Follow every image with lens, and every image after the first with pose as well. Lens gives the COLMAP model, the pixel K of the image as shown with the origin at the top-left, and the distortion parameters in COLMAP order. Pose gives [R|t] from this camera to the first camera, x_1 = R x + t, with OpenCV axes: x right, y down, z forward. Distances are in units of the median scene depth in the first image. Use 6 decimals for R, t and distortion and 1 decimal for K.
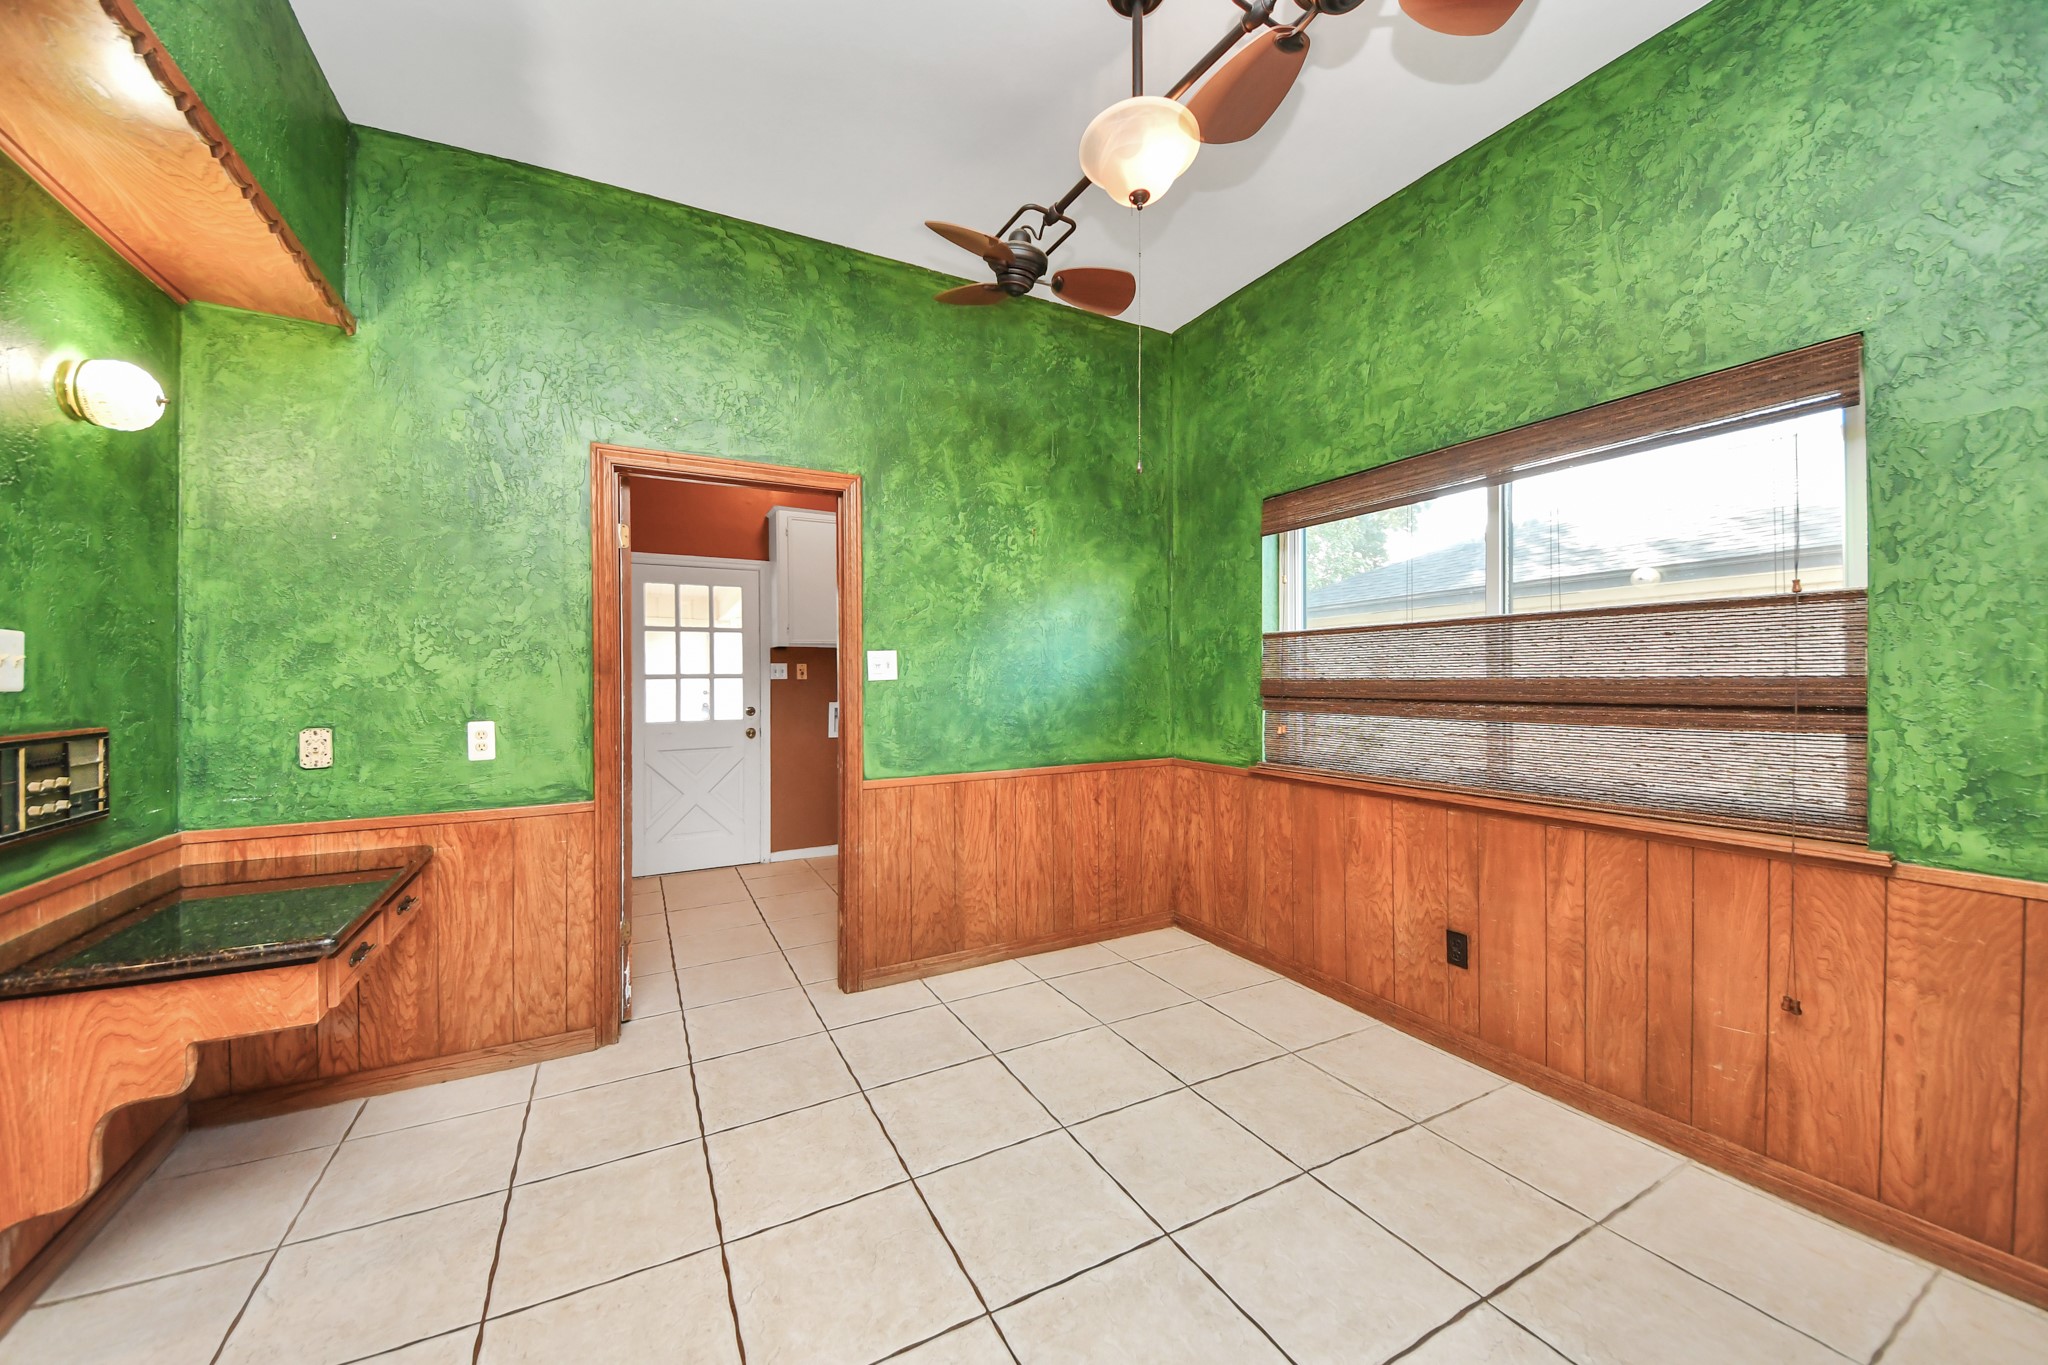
lens RADIAL K [[742.0, 0, 1012.6], [0, 742.0, 685.5], [0, 0, 1]] dist [0.012849, -0.013079]
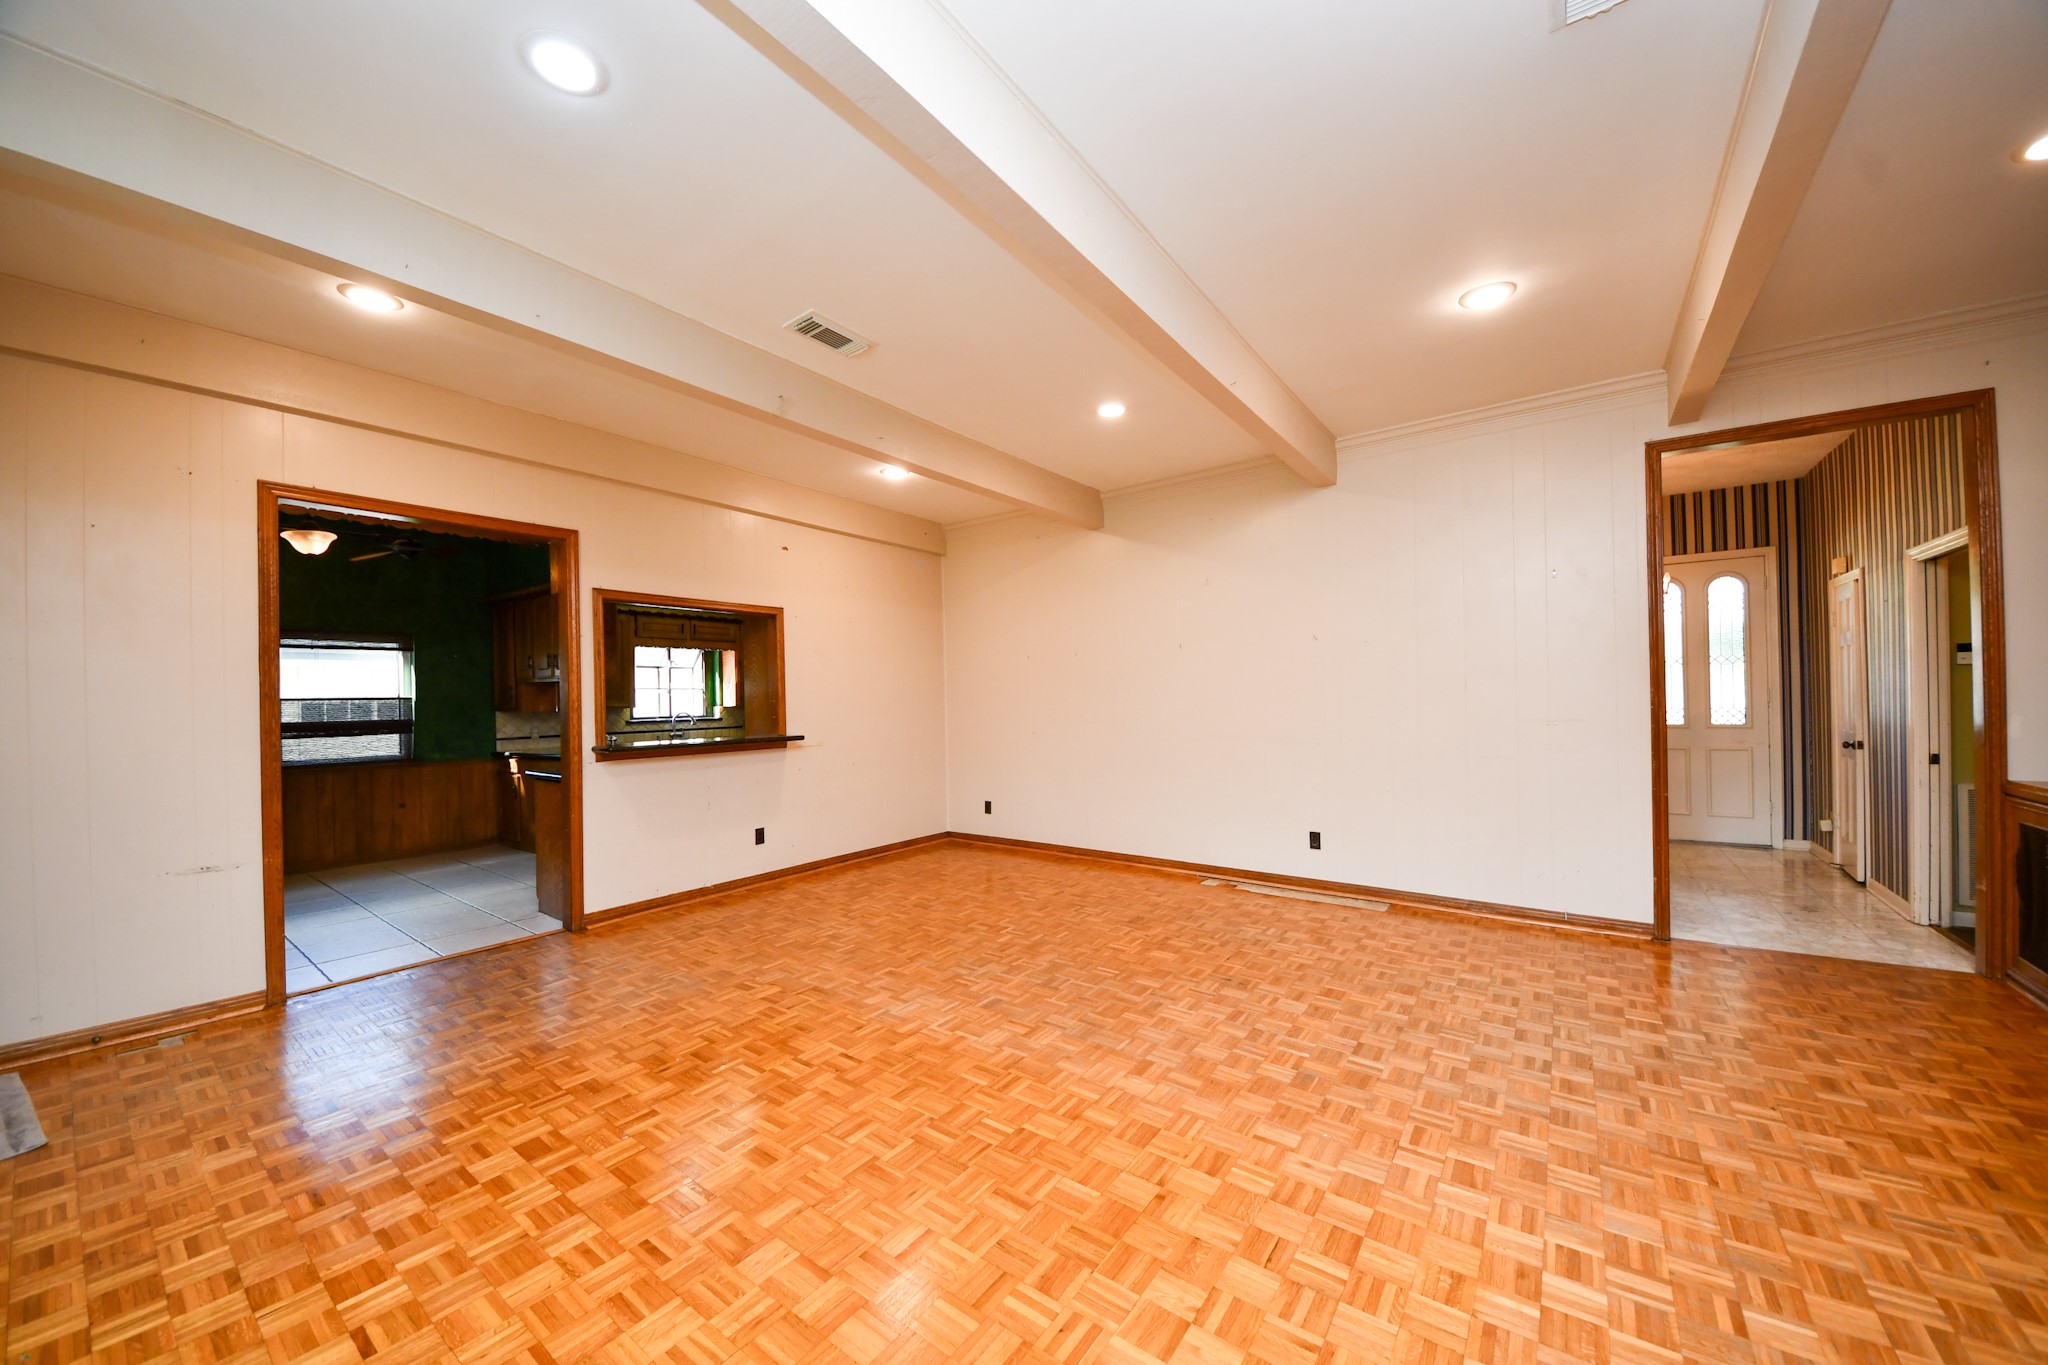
lens RADIAL K [[742.0, 0, 1012.6], [0, 742.0, 685.5], [0, 0, 1]] dist [0.012849, -0.013079]
pose [[-0.424136, 0.022461, 0.905320, -2.513420], [0.021027, 0.999667, -0.014950, -0.041548], [-0.905354, 0.012696, -0.424467, -0.140069]]
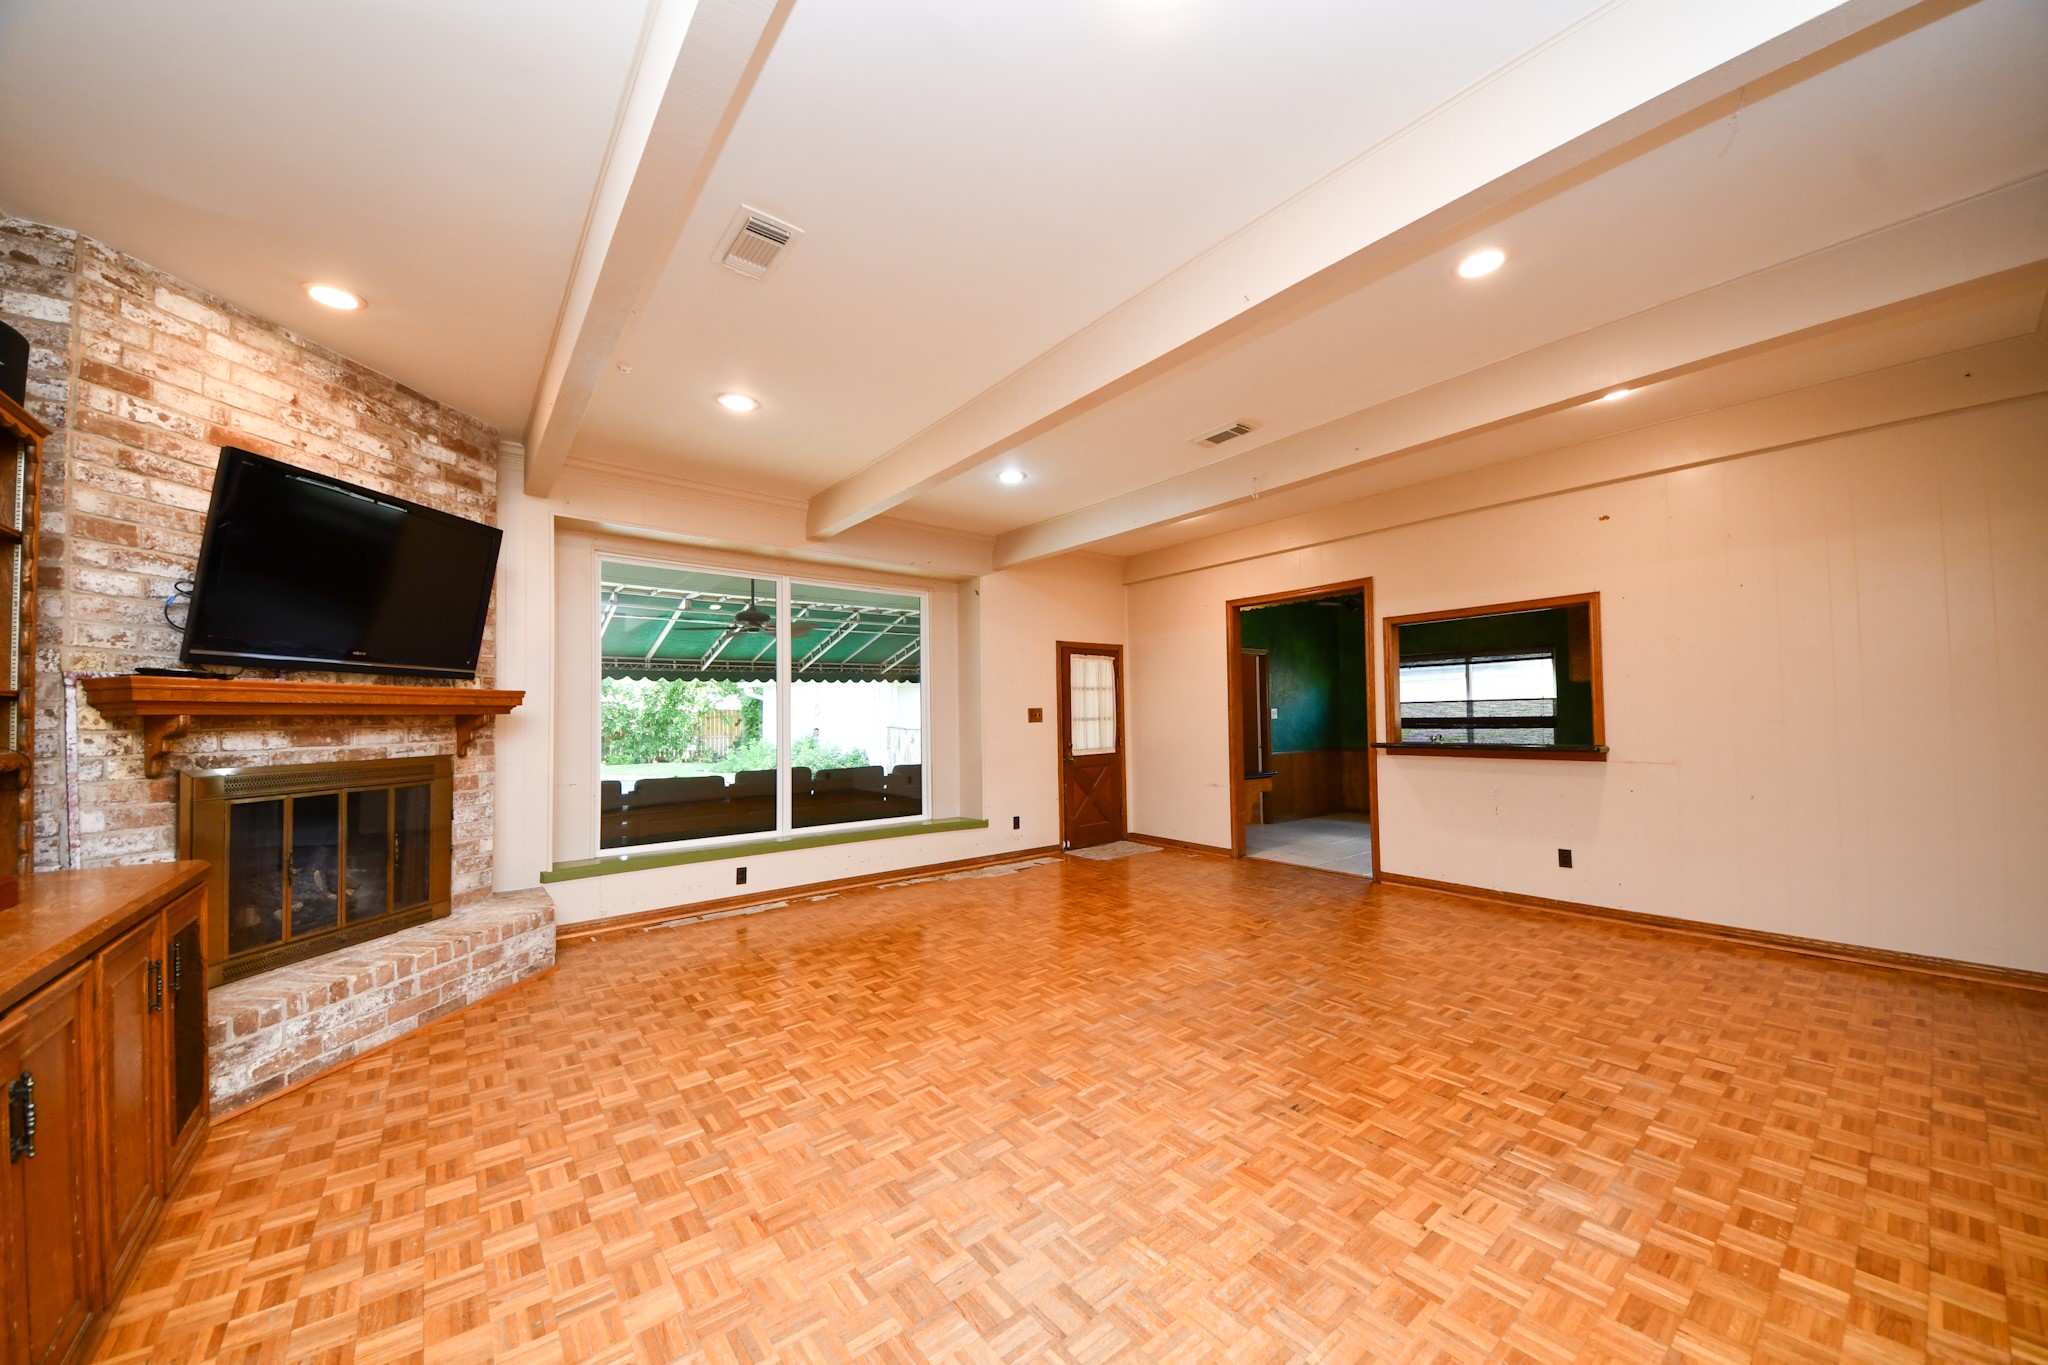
lens RADIAL K [[726.4, 0, 1027.0], [0, 726.4, 701.5], [0, 0, 1]] dist [0.012266, -0.012424]
pose [[0.981878, -0.006741, 0.189392, -1.984579], [0.009620, 0.999852, -0.014287, -0.049570], [-0.189268, 0.015850, 0.981798, -1.917222]]
